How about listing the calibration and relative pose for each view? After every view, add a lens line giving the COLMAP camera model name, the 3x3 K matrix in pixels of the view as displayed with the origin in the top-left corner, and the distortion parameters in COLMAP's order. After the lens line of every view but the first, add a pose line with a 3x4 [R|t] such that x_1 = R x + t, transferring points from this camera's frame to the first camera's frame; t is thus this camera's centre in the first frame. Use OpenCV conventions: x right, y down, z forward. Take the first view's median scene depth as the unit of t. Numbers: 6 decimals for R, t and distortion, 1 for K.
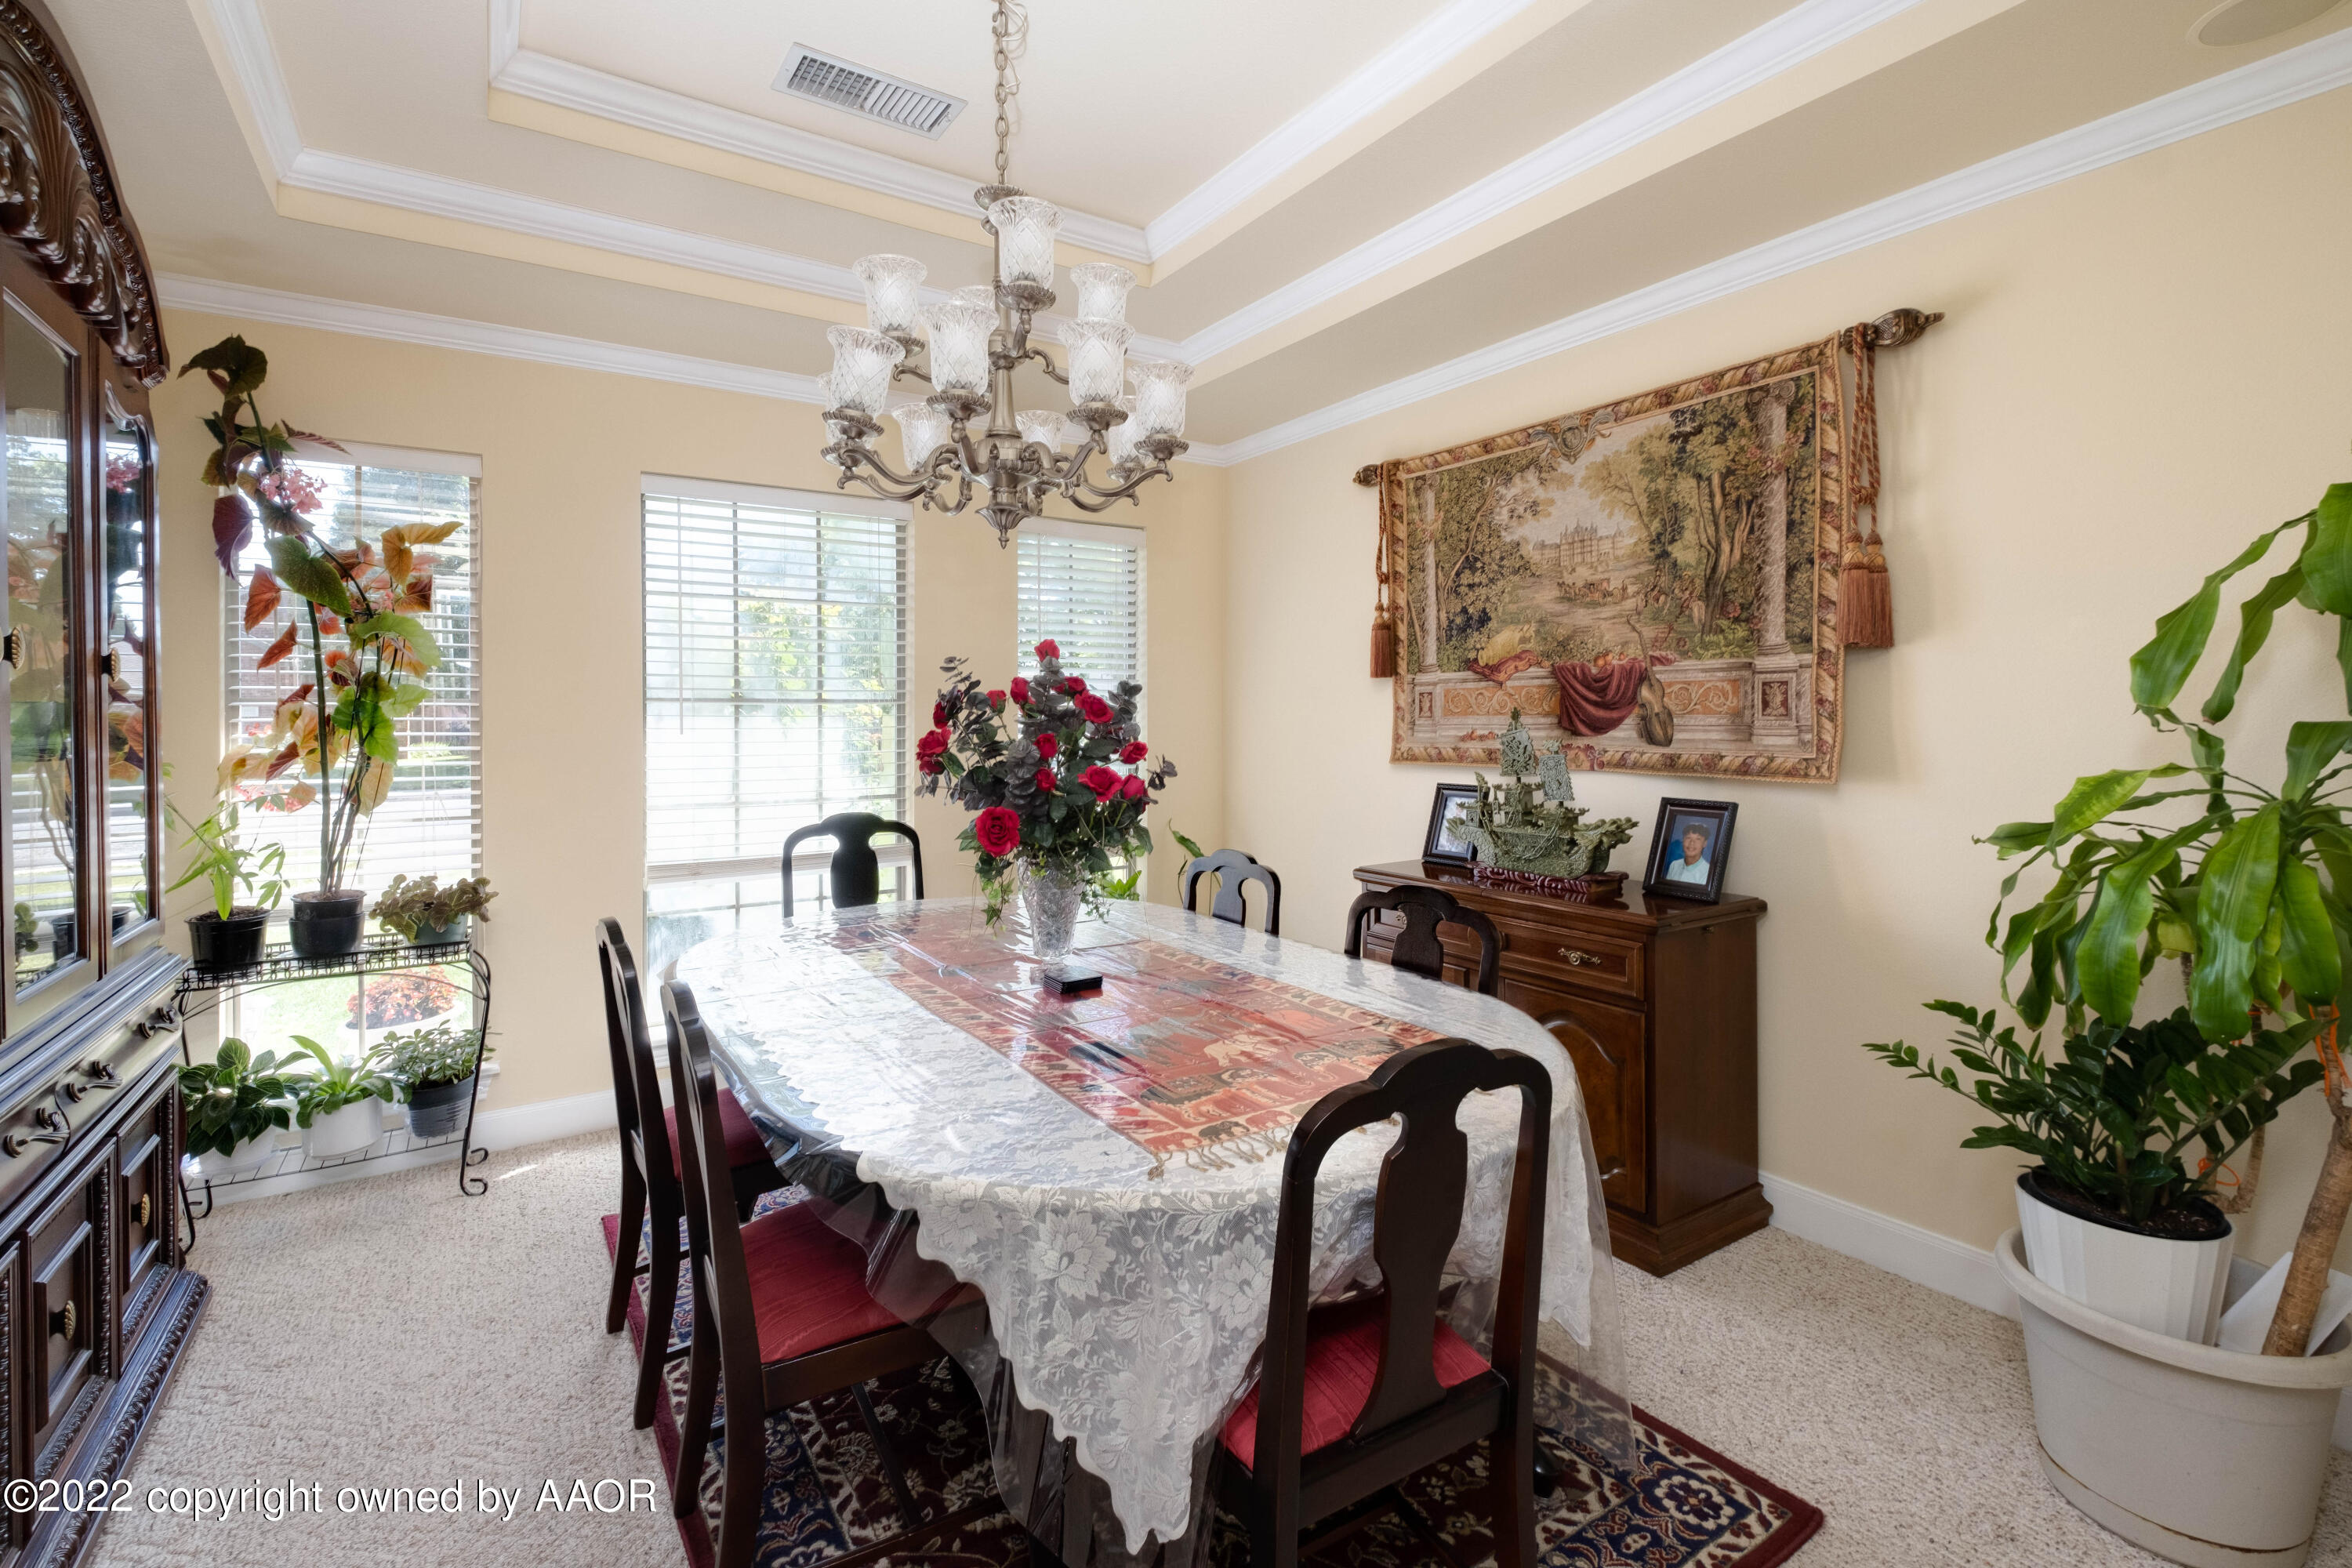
lens RADIAL K [[1039.8, 0, 1165.0], [0, 1039.8, 710.3], [0, 0, 1]] dist [0.008525, -0.002522]
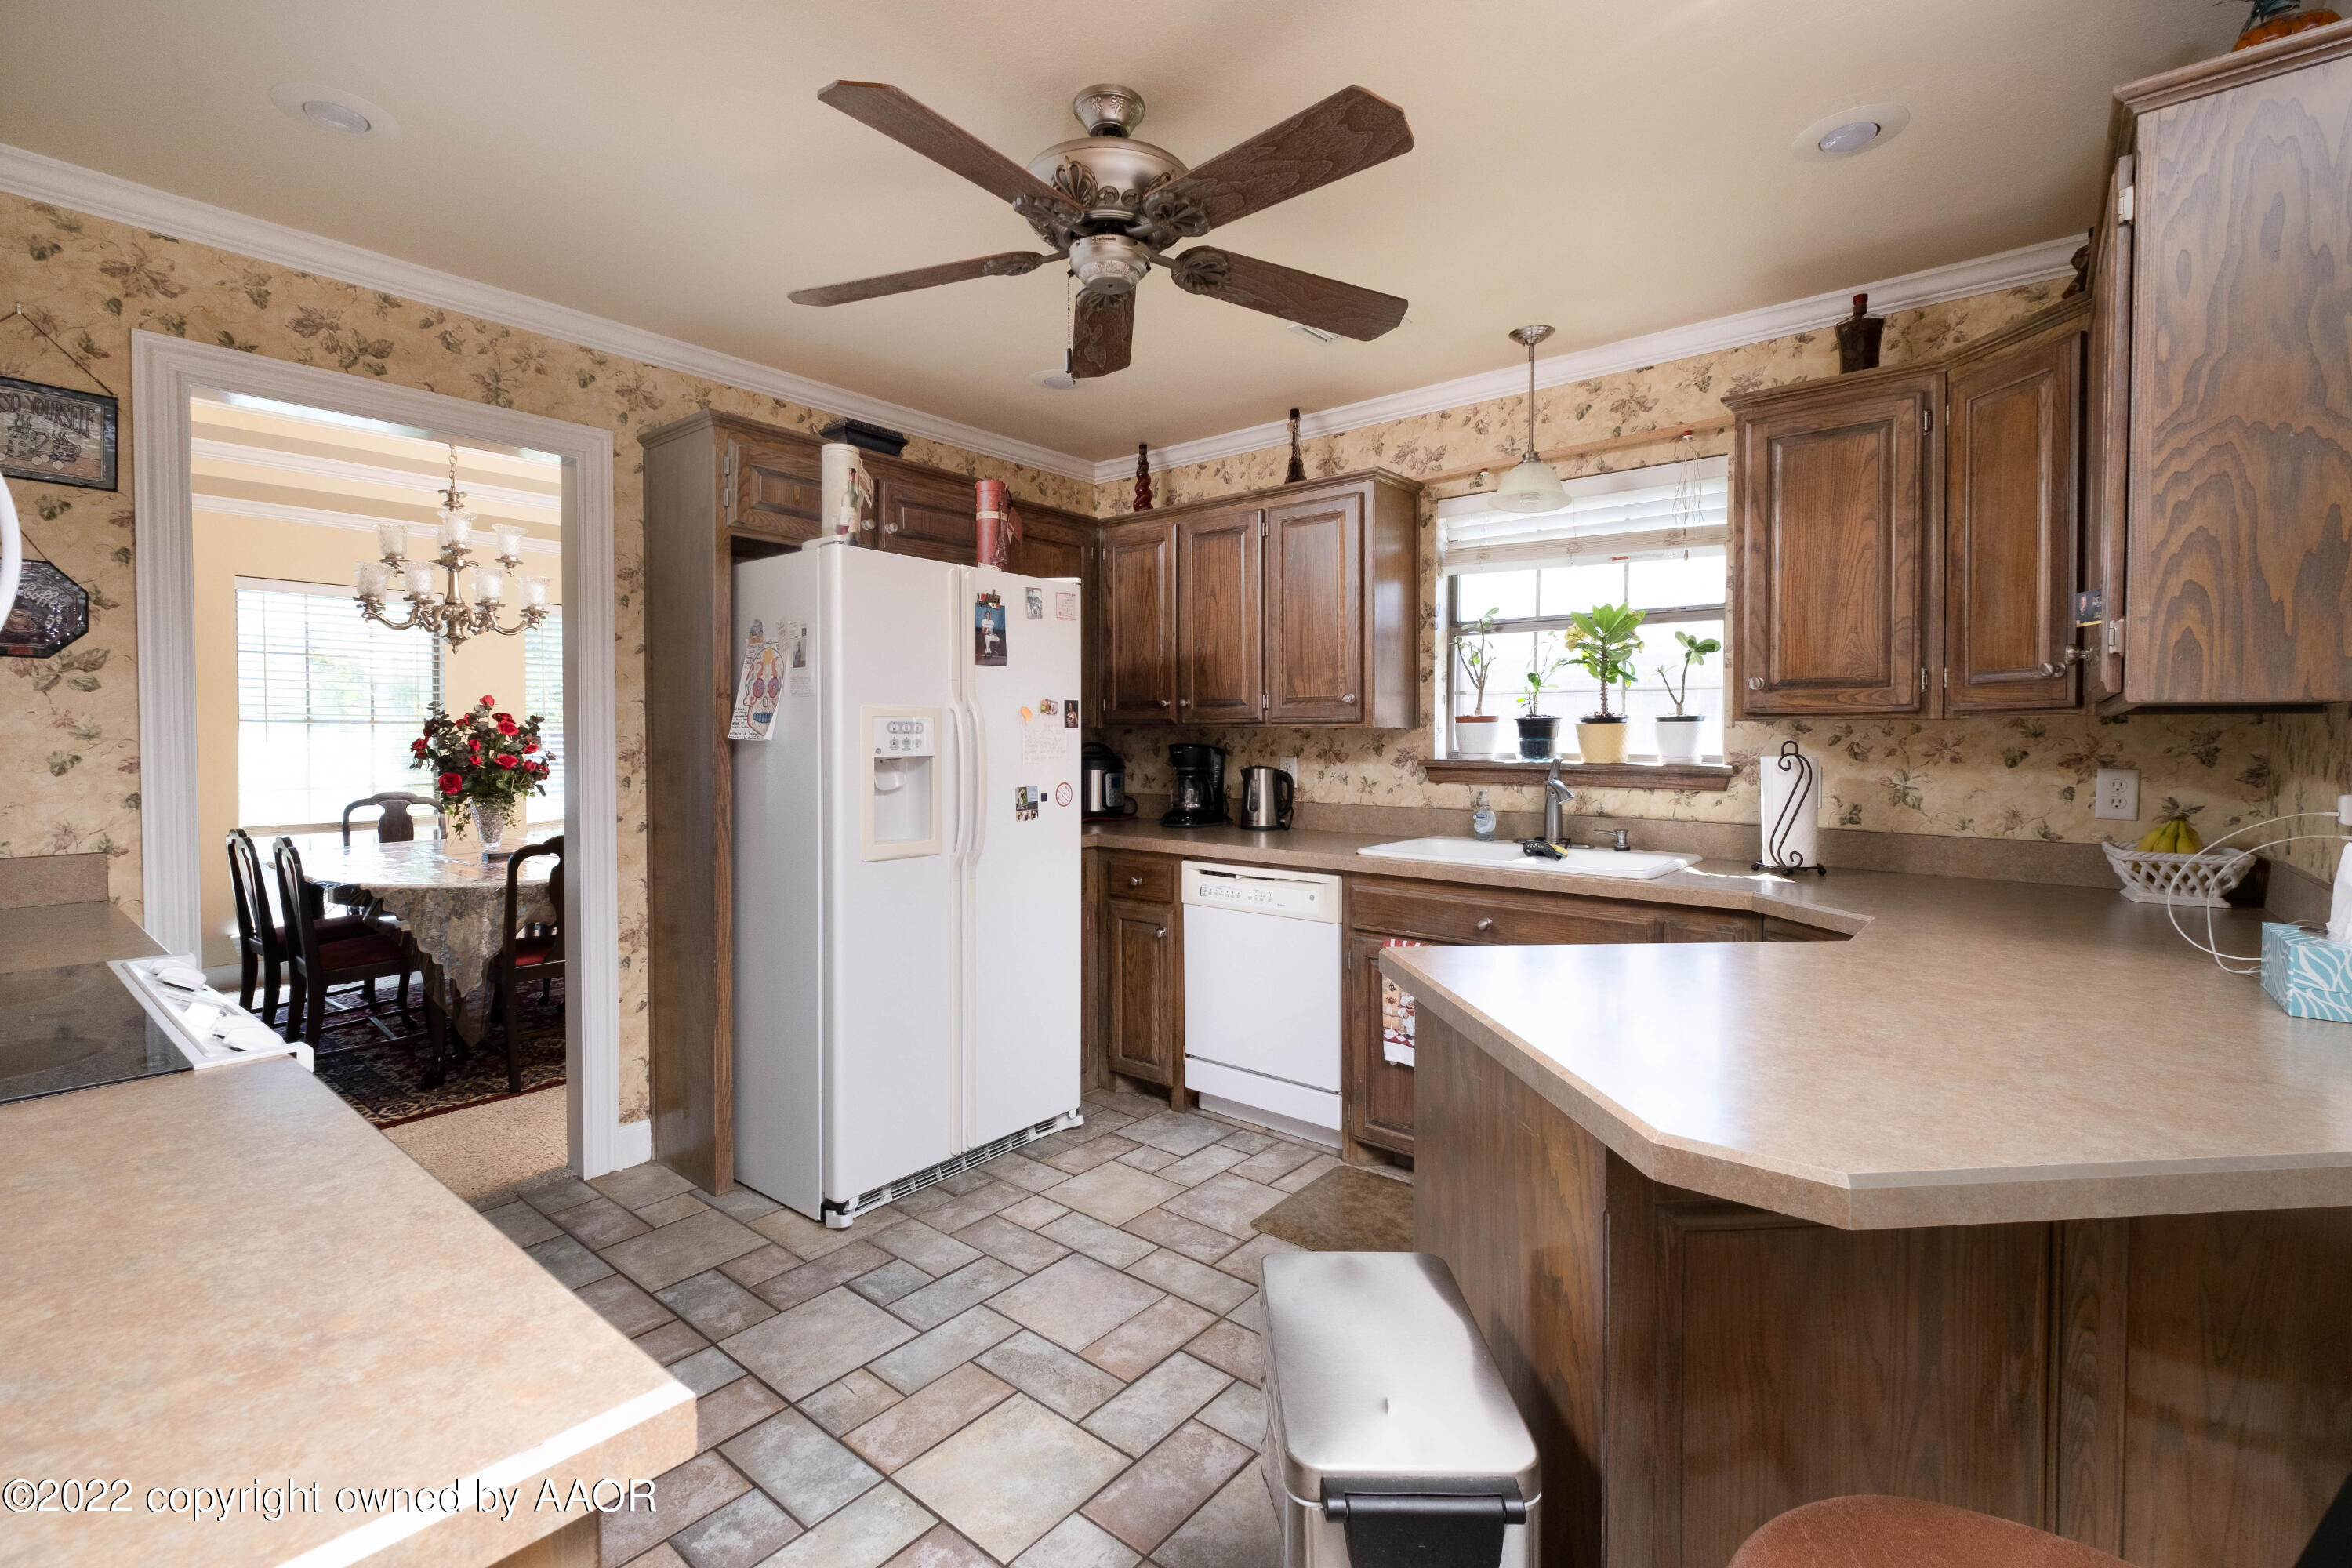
lens RADIAL K [[1058.3, 0, 1168.1], [0, 1058.3, 758.2], [0, 0, 1]] dist [0.003891, -0.003819]
pose [[0.957393, 0.002740, 0.288775, 0.611931], [-0.008623, 0.999780, 0.019103, 0.006271], [-0.288659, -0.020779, 0.957206, -1.496553]]
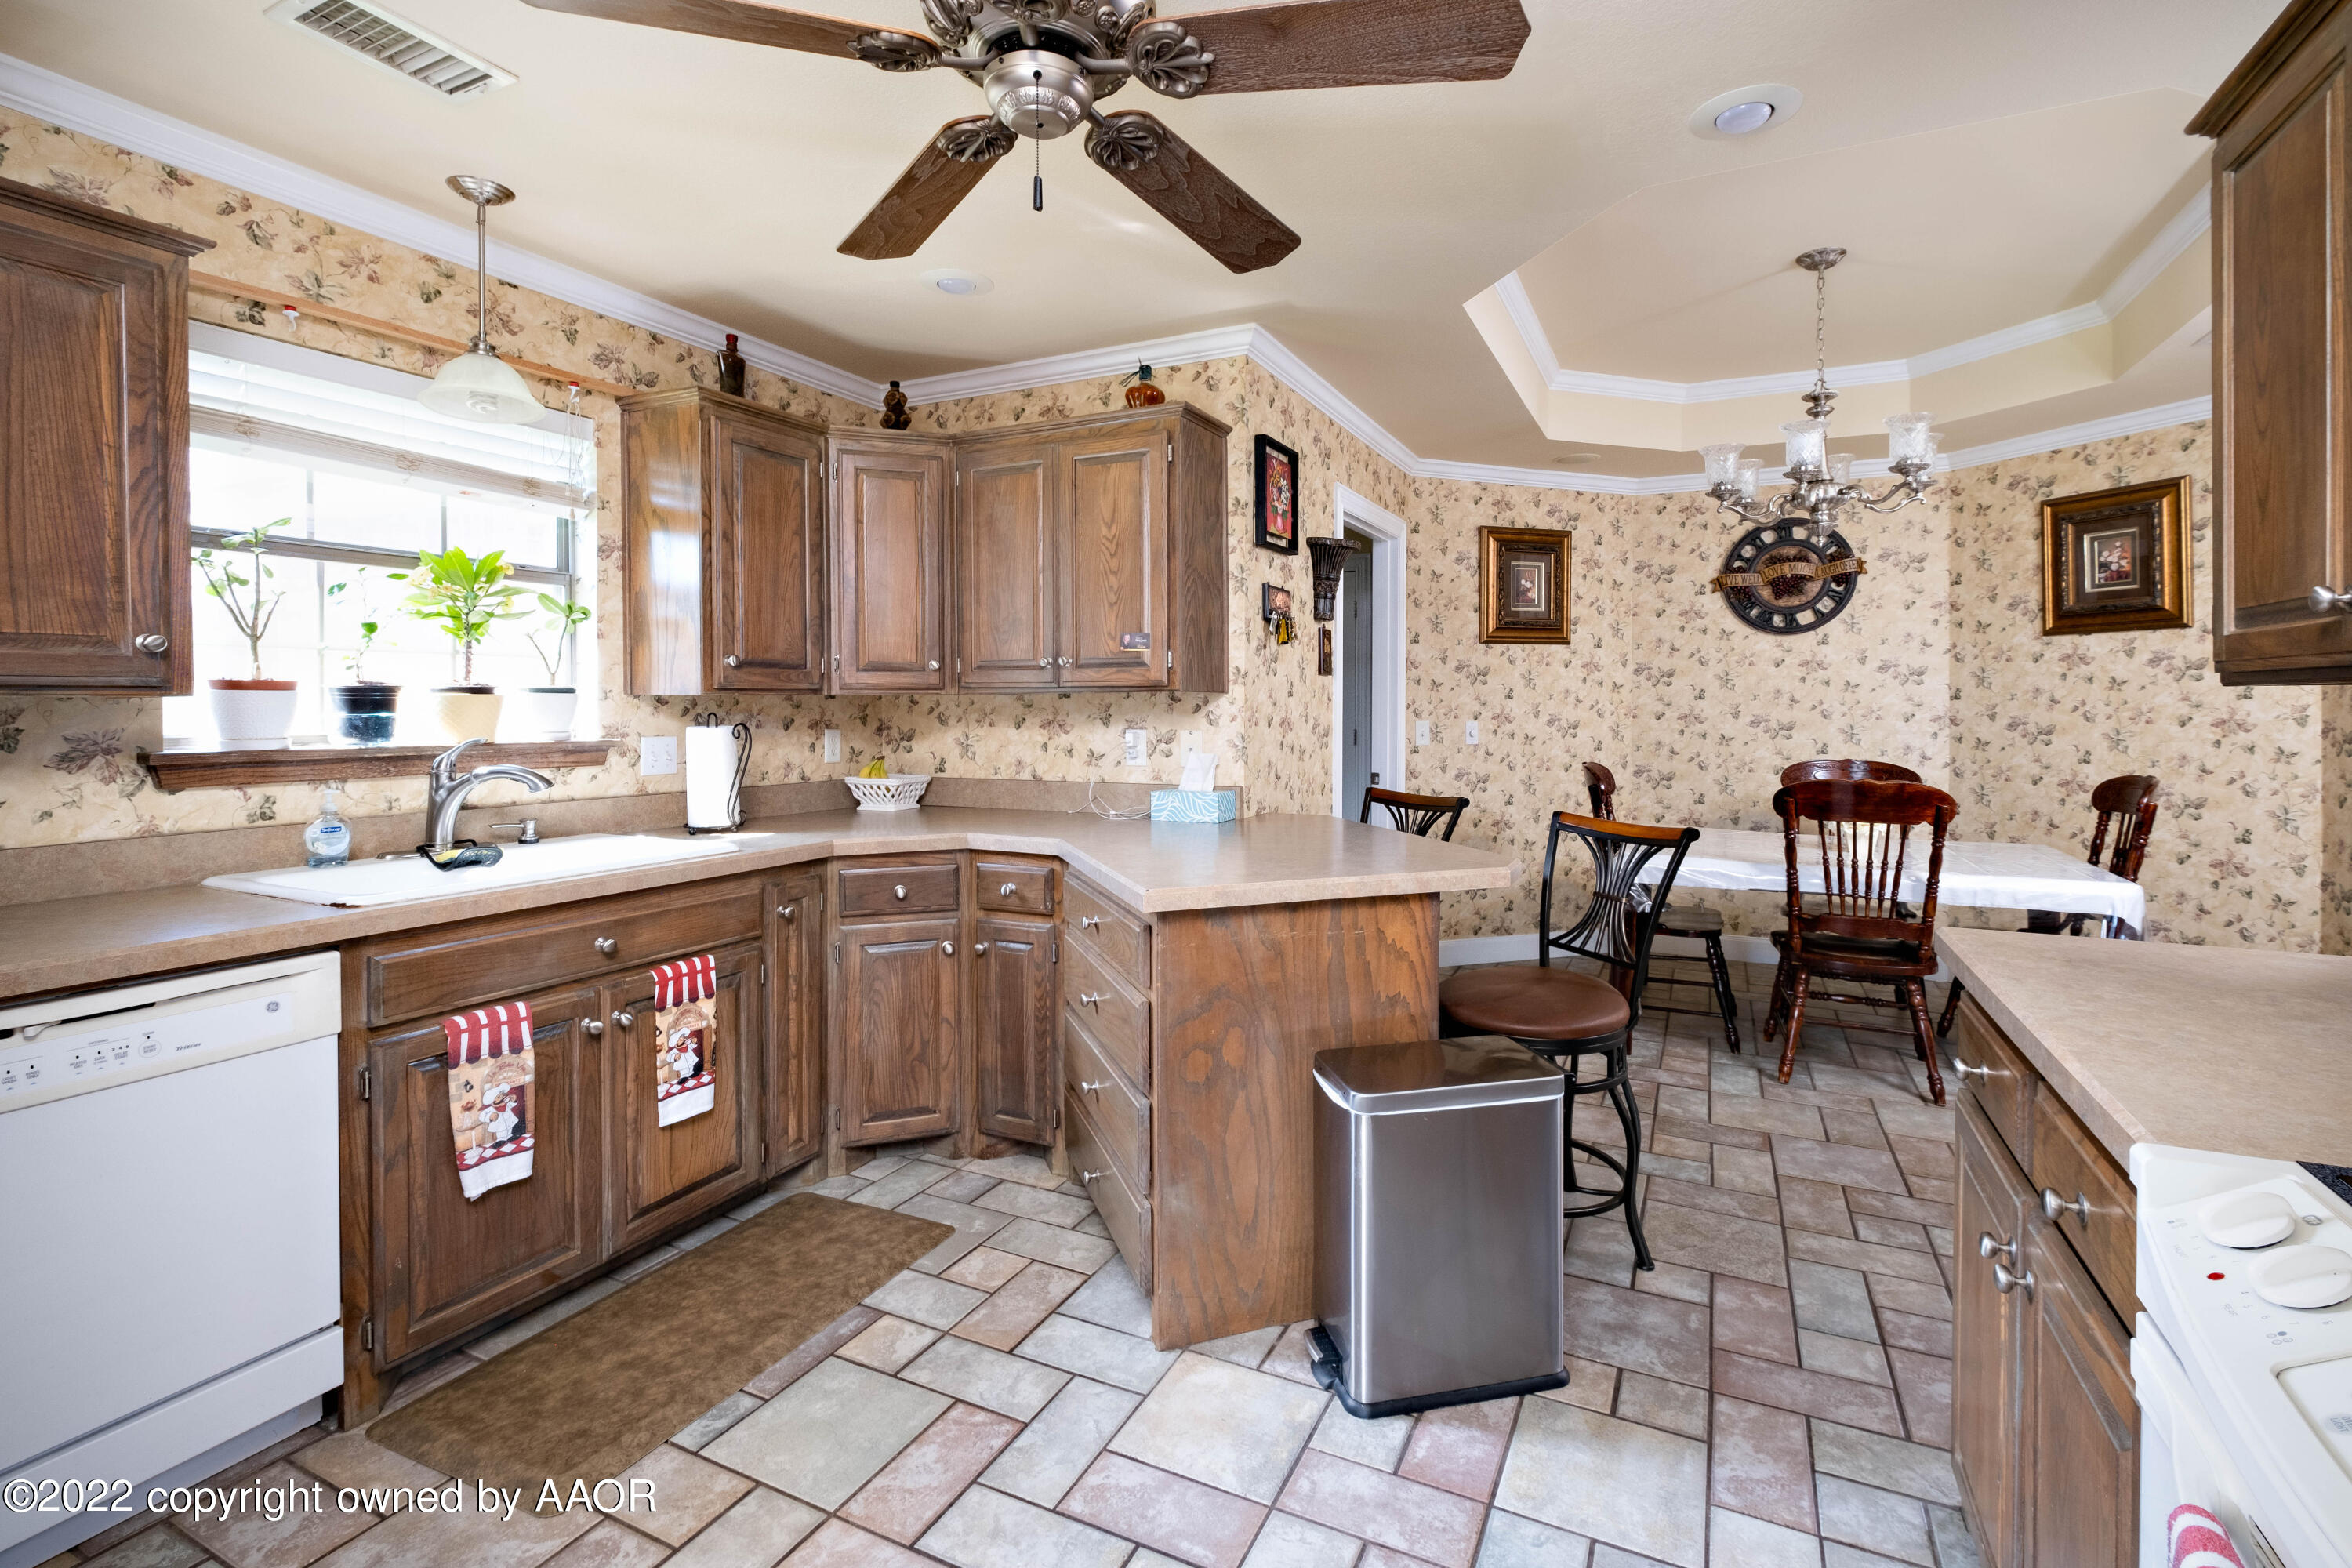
lens RADIAL K [[1058.3, 0, 1172.1], [0, 1058.3, 714.3], [0, 0, 1]] dist [0.003891, -0.003819]
pose [[-0.507434, 0.002254, 0.861688, -2.430919], [0.008421, 0.999962, 0.002343, 0.012210], [-0.861649, 0.008445, -0.507434, 6.770370]]
